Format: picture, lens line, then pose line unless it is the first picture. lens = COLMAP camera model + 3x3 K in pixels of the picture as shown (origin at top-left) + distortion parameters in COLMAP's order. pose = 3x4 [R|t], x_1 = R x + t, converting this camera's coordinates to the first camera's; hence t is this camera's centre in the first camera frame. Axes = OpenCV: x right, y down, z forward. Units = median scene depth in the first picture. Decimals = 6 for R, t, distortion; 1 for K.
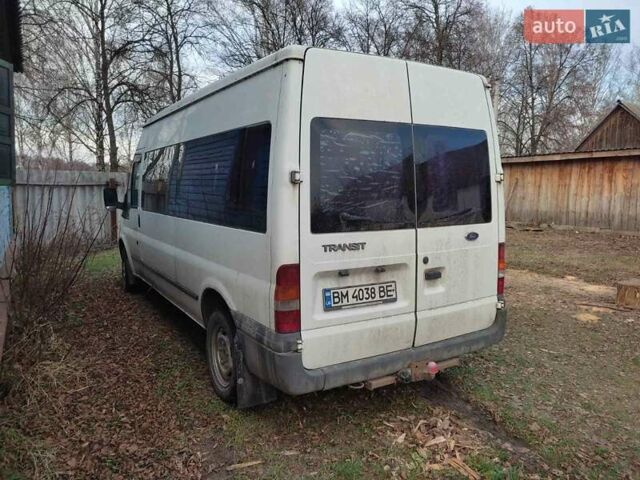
lens RADIAL K [[484.0, 0, 320.0], [0, 484.0, 240.0], [0, 0, 1]] dist [0.067630, -0.003077]
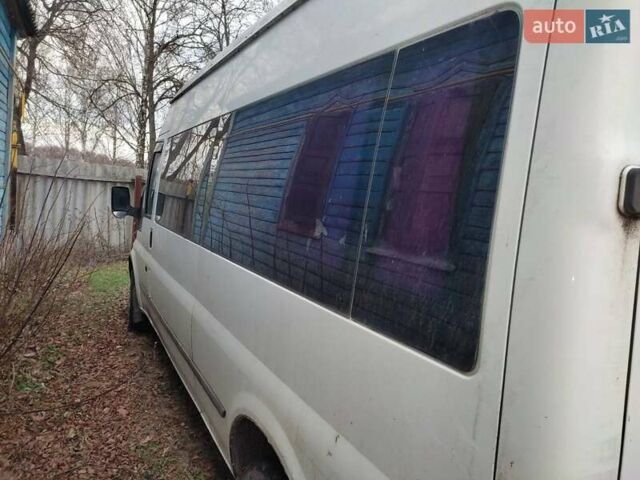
lens RADIAL K [[473.8, 0, 320.0], [0, 473.8, 240.0], [0, 0, 1]] dist [0.065944, -0.054335]
pose [[0.994666, 0.083895, -0.060006, -0.029876], [-0.085440, 0.996062, -0.023667, -0.012453], [0.057784, 0.028668, 0.997917, 0.108661]]
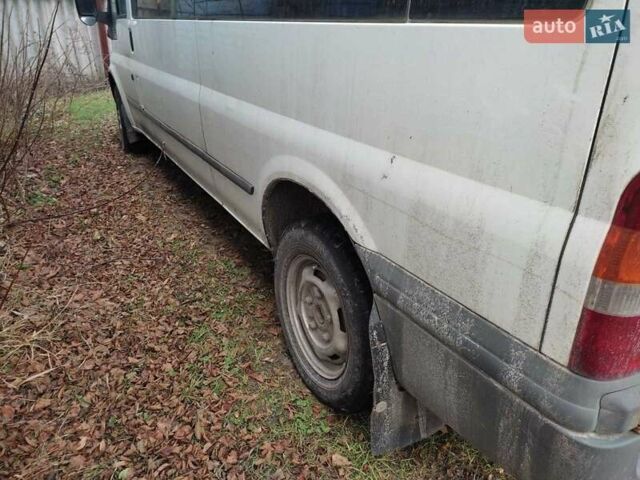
lens RADIAL K [[473.8, 0, 320.0], [0, 473.8, 240.0], [0, 0, 1]] dist [0.065944, -0.054335]
pose [[0.999555, 0.026618, -0.013464, -0.037469], [-0.021235, 0.951962, 0.305480, 0.003341], [0.020949, -0.305058, 0.952103, 0.111101]]
